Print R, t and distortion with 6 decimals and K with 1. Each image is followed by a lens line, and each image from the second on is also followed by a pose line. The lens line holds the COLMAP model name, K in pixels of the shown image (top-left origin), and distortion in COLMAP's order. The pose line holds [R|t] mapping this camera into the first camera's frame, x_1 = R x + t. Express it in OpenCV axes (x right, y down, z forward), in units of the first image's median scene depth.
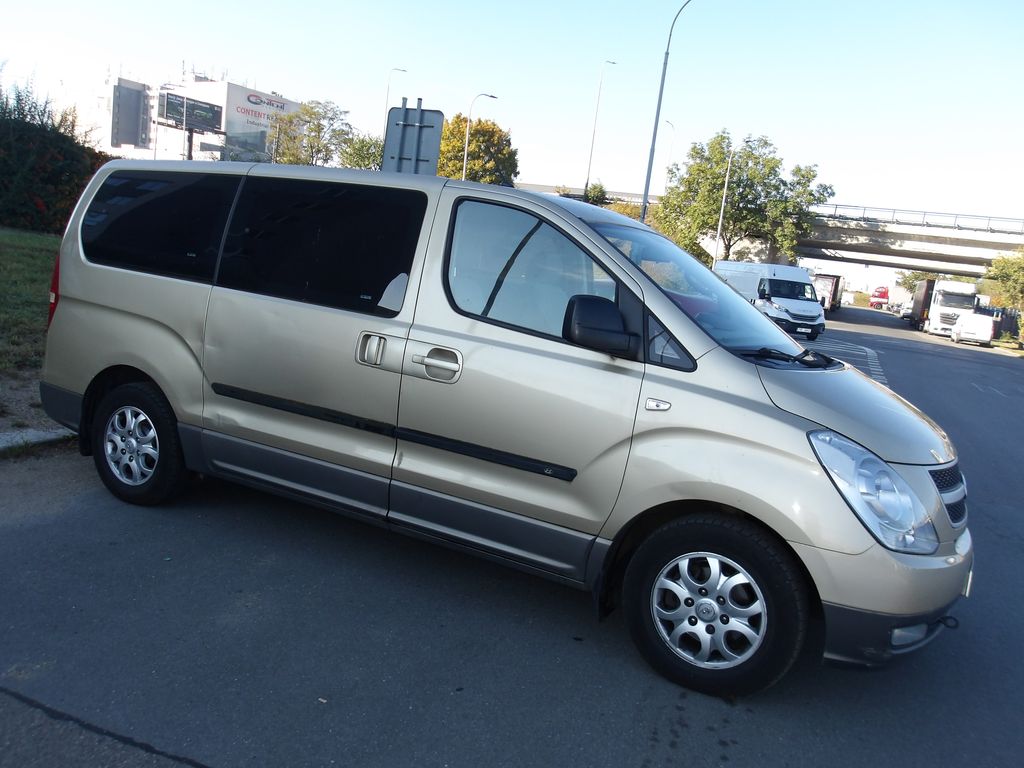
lens RADIAL K [[874.8, 0, 505.4], [0, 874.8, 384.3], [0, 0, 1]] dist [-0.007527, -0.003841]
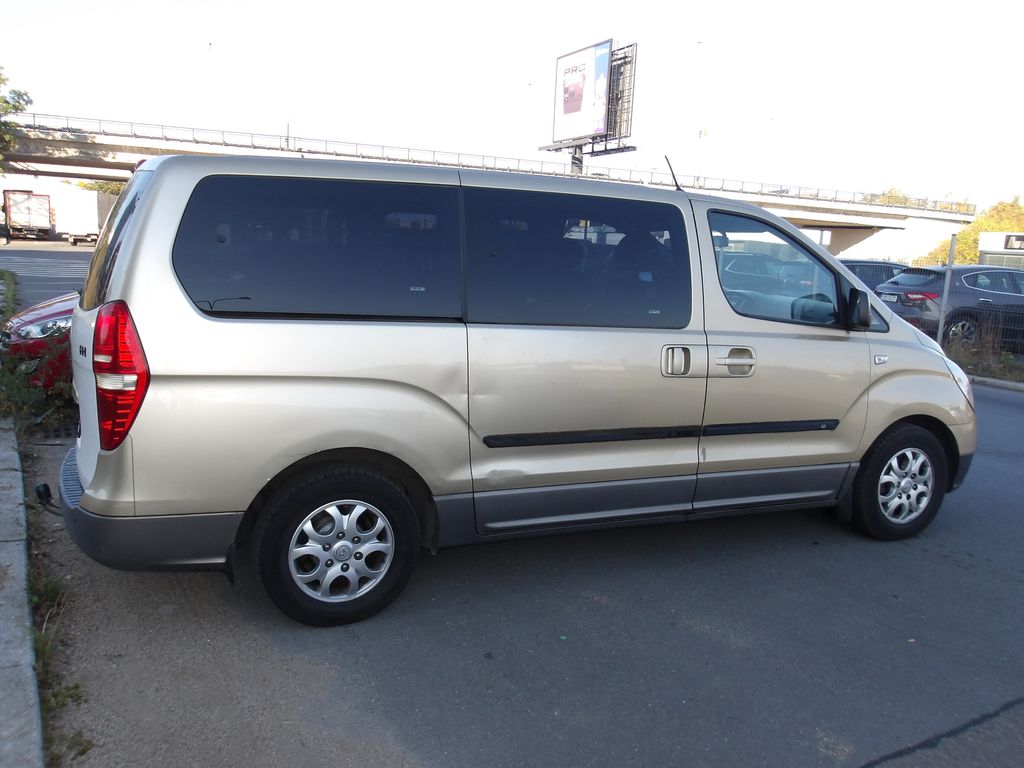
lens RADIAL K [[874.8, 0, 505.4], [0, 874.8, 384.3], [0, 0, 1]] dist [-0.007527, -0.003841]
pose [[0.598528, -0.217577, 0.770990, -0.907737], [0.133301, 0.976043, 0.171961, -0.183624], [-0.789934, -0.000150, 0.613192, 0.431708]]
